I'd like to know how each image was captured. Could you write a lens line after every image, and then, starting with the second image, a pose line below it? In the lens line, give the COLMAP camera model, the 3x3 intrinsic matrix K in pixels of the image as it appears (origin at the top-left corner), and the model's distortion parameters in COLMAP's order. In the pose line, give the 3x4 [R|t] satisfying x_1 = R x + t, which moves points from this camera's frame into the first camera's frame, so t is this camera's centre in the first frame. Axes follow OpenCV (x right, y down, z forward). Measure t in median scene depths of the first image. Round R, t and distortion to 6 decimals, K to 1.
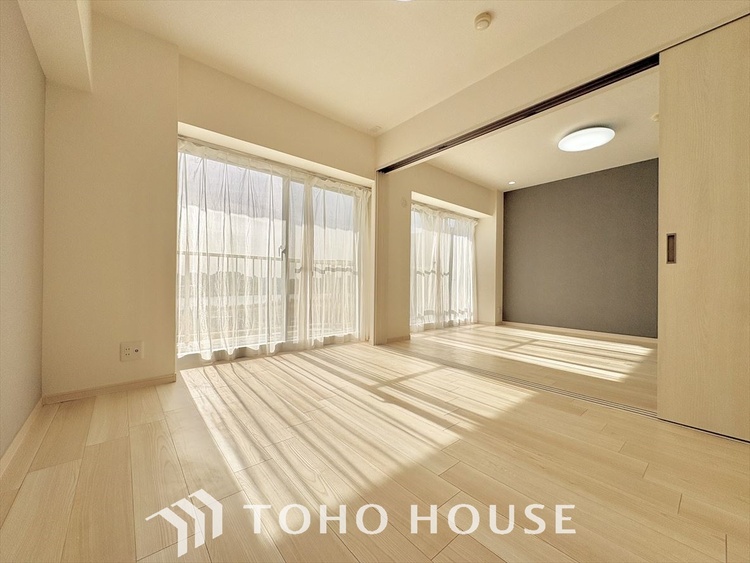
lens RADIAL K [[298.6, 0, 375.0], [0, 298.6, 281.5], [0, 0, 1]] dist [0.002224, -0.000168]
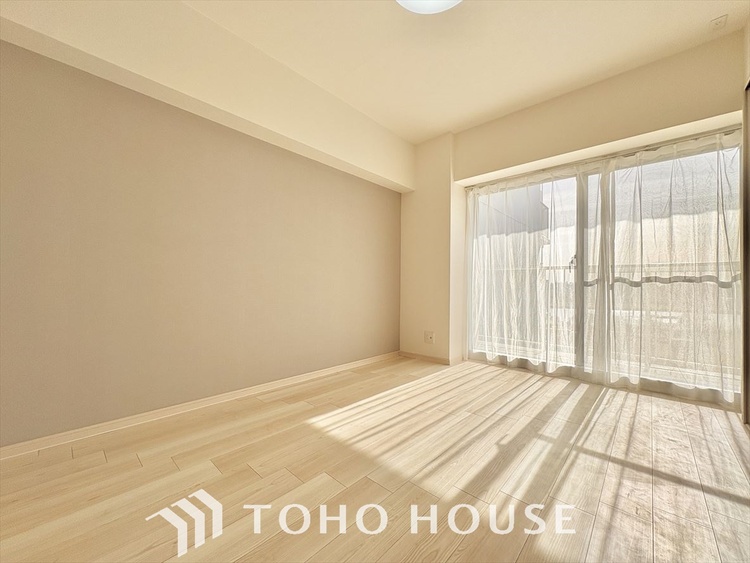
lens RADIAL K [[298.6, 0, 375.0], [0, 298.6, 281.5], [0, 0, 1]] dist [0.002224, -0.000168]
pose [[0.127164, -0.027106, -0.991511, 0.733011], [-0.010724, 0.999531, -0.028701, -0.018247], [0.991824, 0.014283, 0.126813, 0.489483]]
